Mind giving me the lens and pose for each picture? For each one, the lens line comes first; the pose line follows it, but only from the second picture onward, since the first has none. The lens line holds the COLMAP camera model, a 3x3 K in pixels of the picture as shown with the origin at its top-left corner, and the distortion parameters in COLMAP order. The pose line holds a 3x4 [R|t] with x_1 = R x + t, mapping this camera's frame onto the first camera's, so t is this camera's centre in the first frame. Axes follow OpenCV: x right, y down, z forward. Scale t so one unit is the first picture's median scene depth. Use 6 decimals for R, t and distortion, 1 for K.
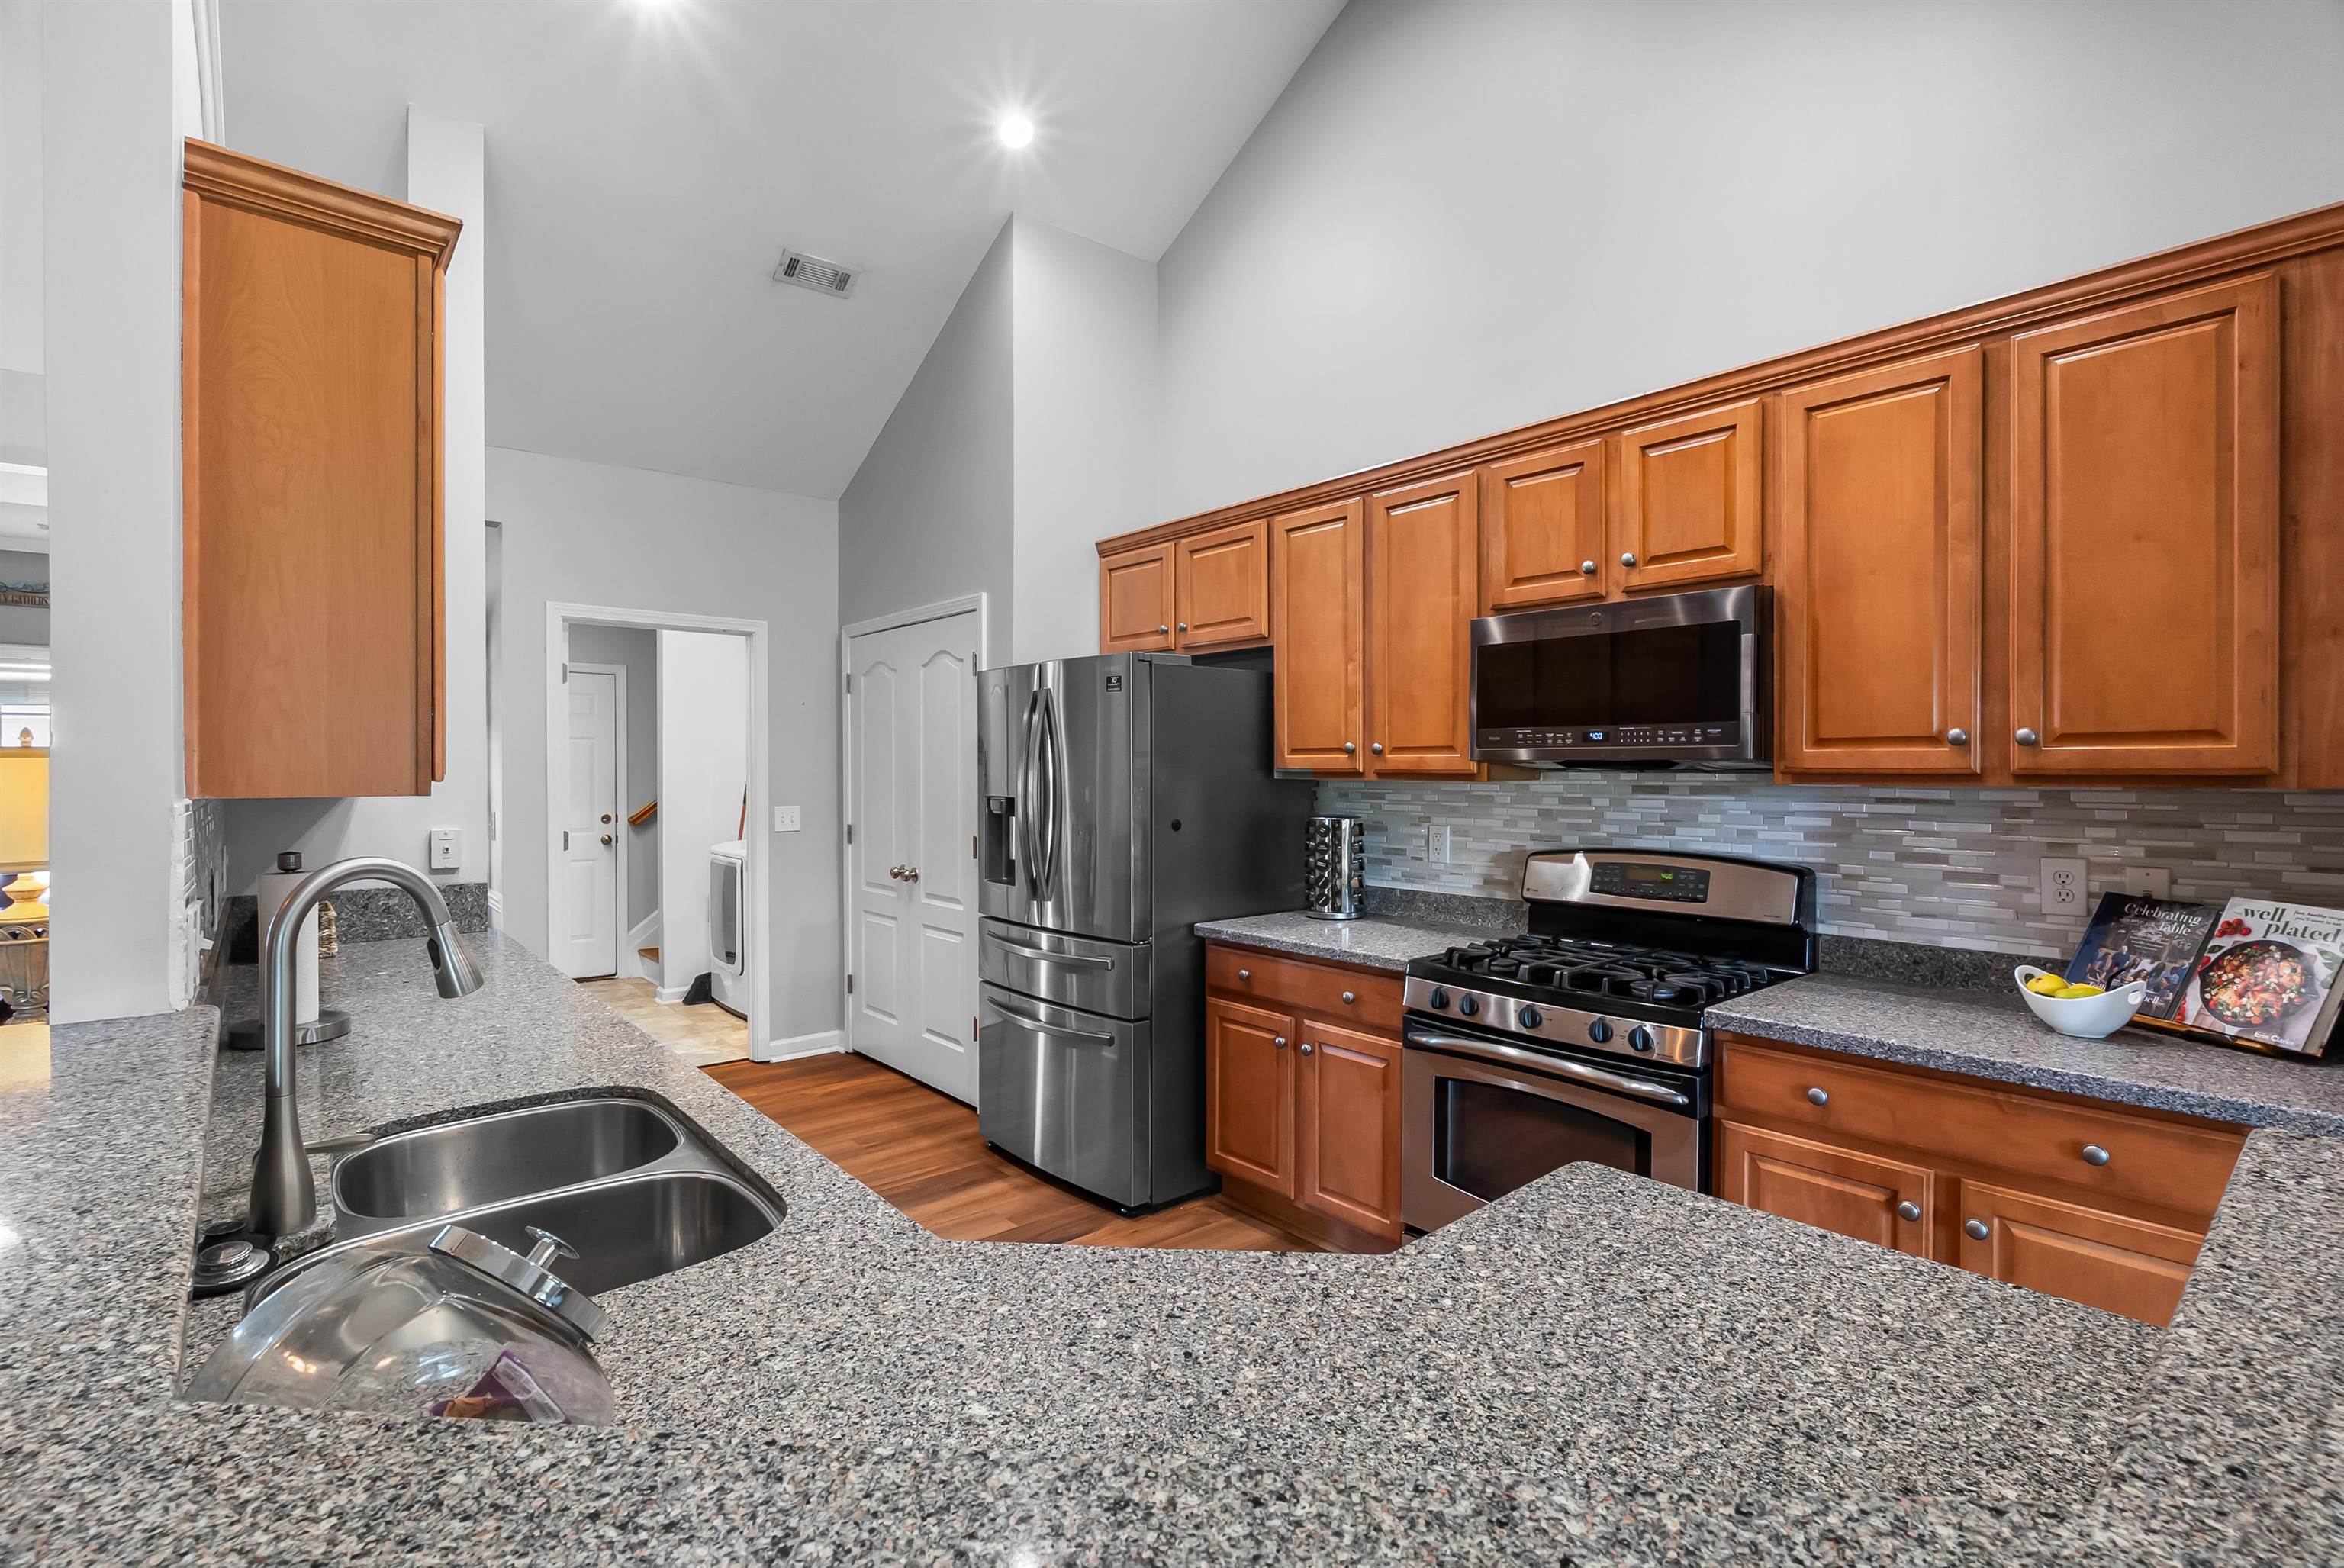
lens RADIAL K [[1079.0, 0, 1173.6], [0, 1079.0, 770.1], [0, 0, 1]] dist [0.002349, -0.000123]
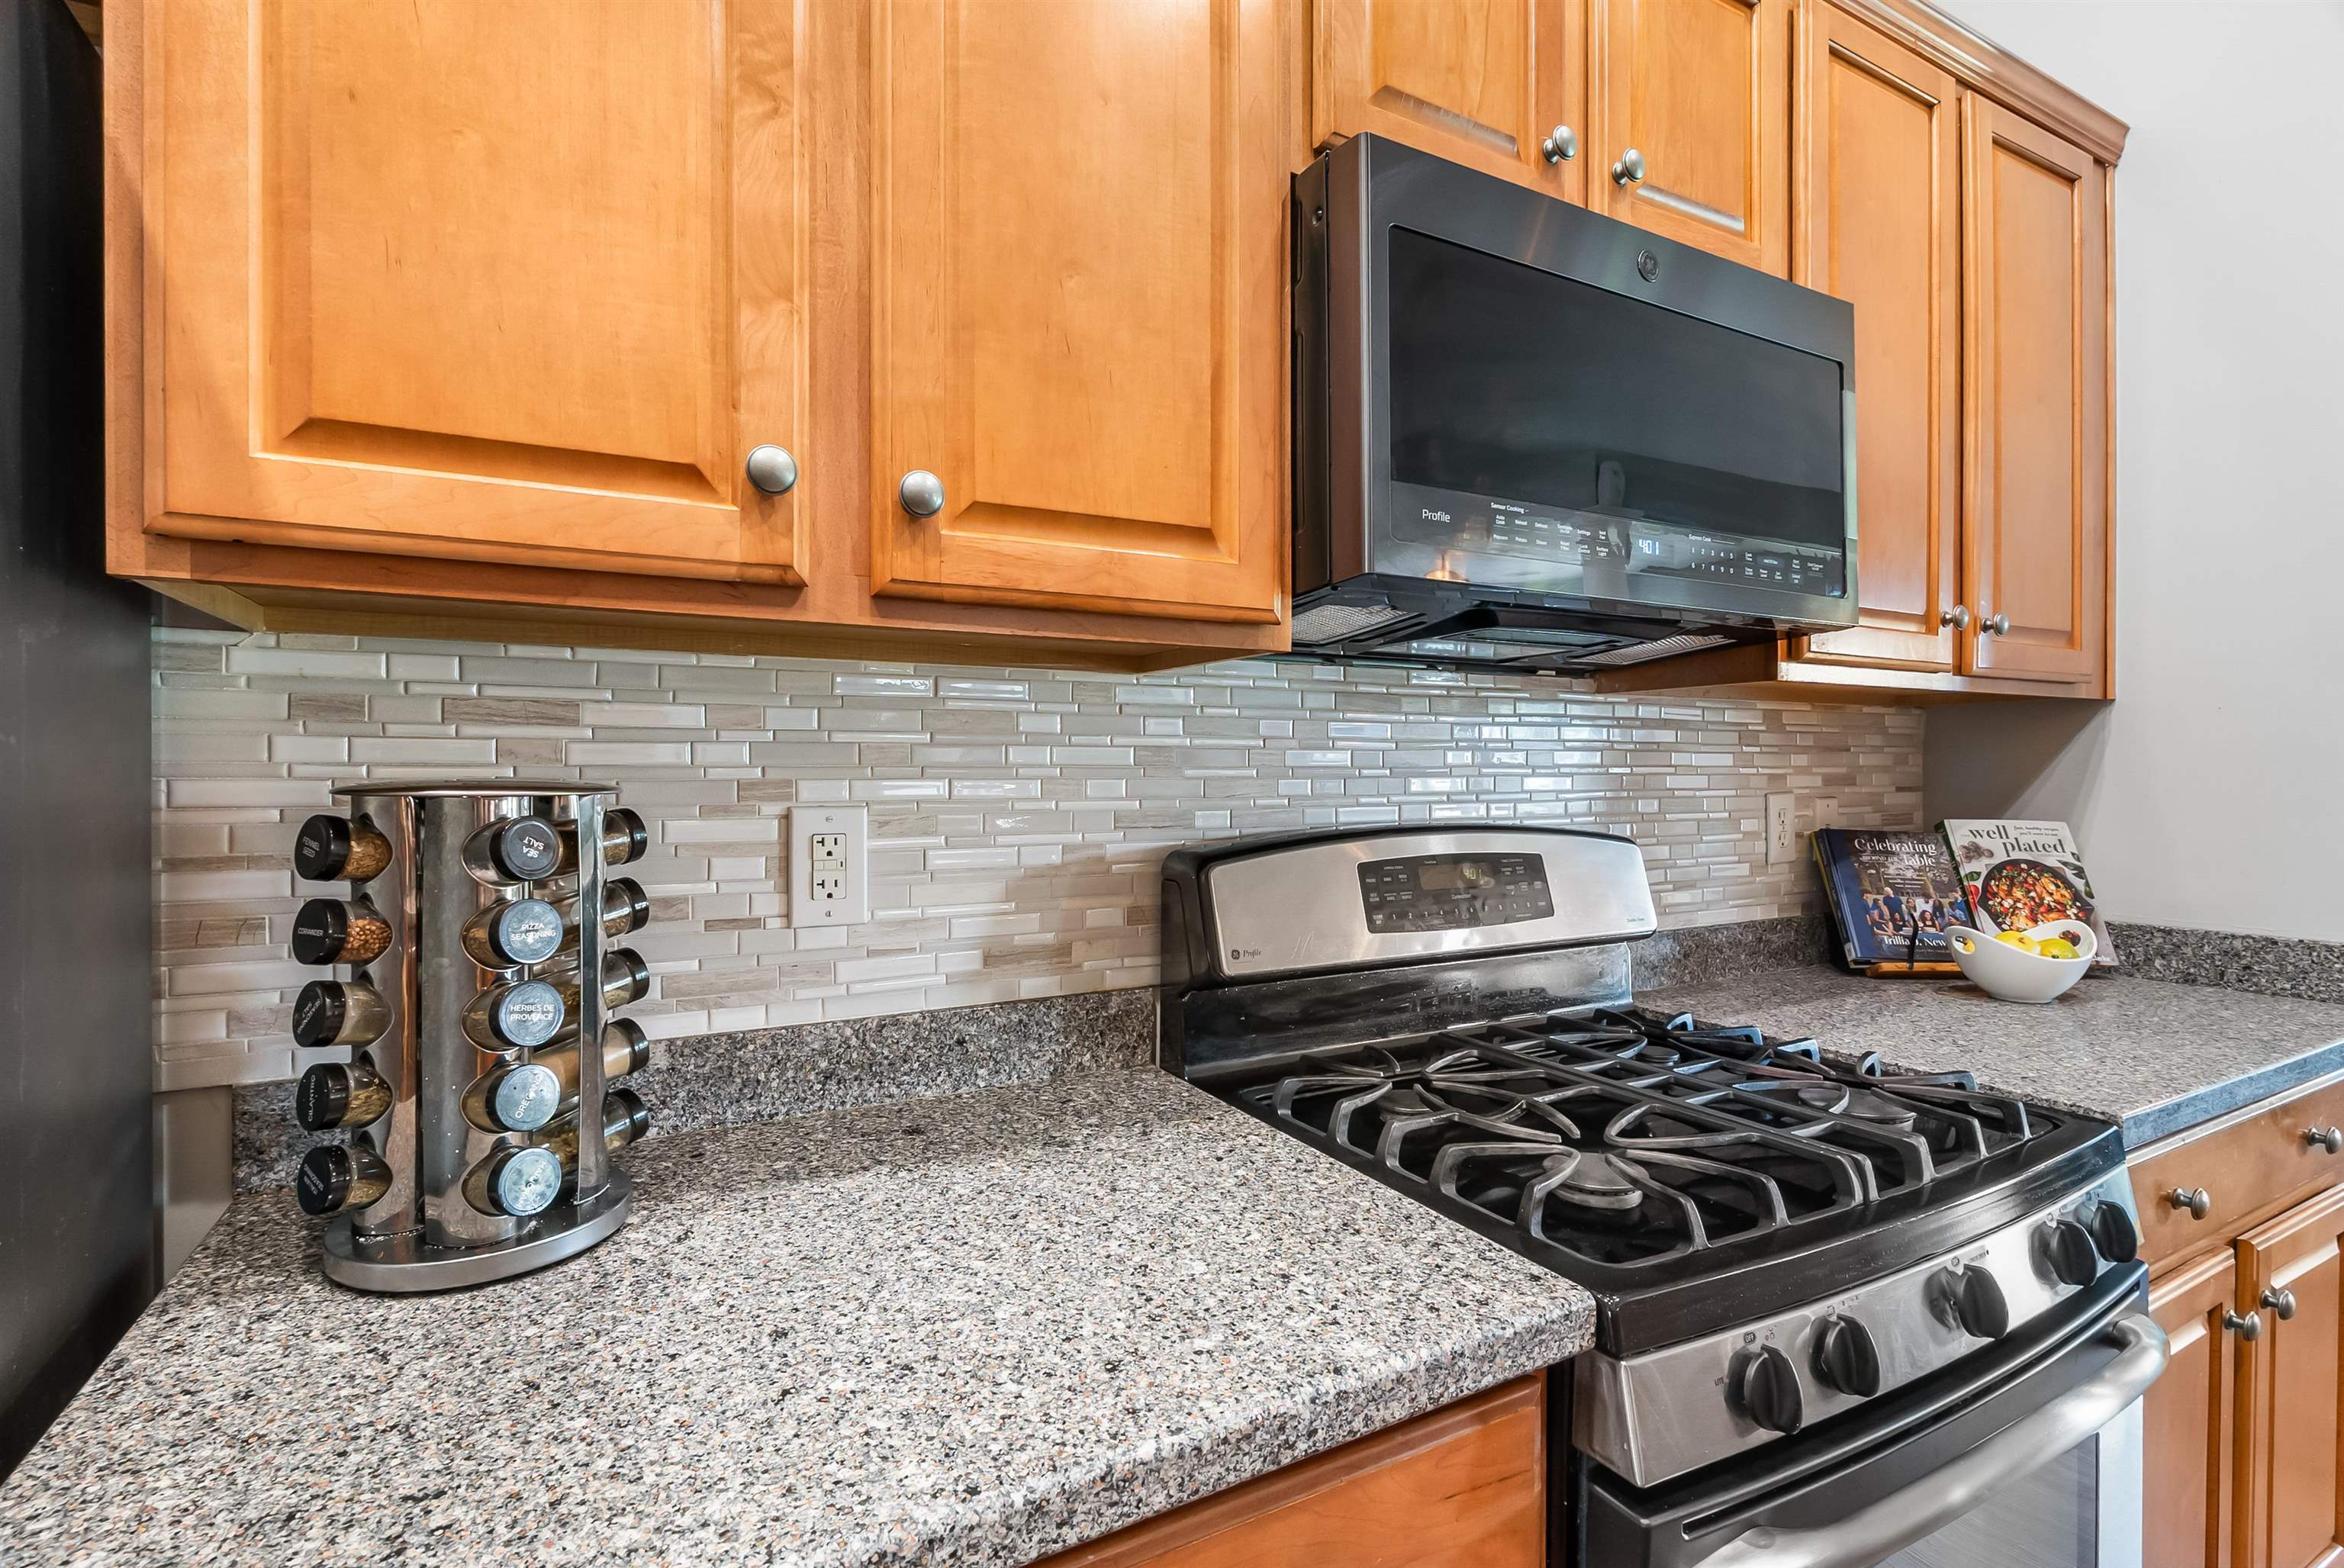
lens RADIAL K [[1079.0, 0, 1178.0], [0, 1079.0, 768.2], [0, 0, 1]] dist [0.002349, -0.000123]
pose [[0.197038, 0.003185, 0.980391, -0.045056], [0.004647, 0.999980, -0.004182, 0.045580], [-0.980385, 0.005380, 0.197019, 0.912533]]
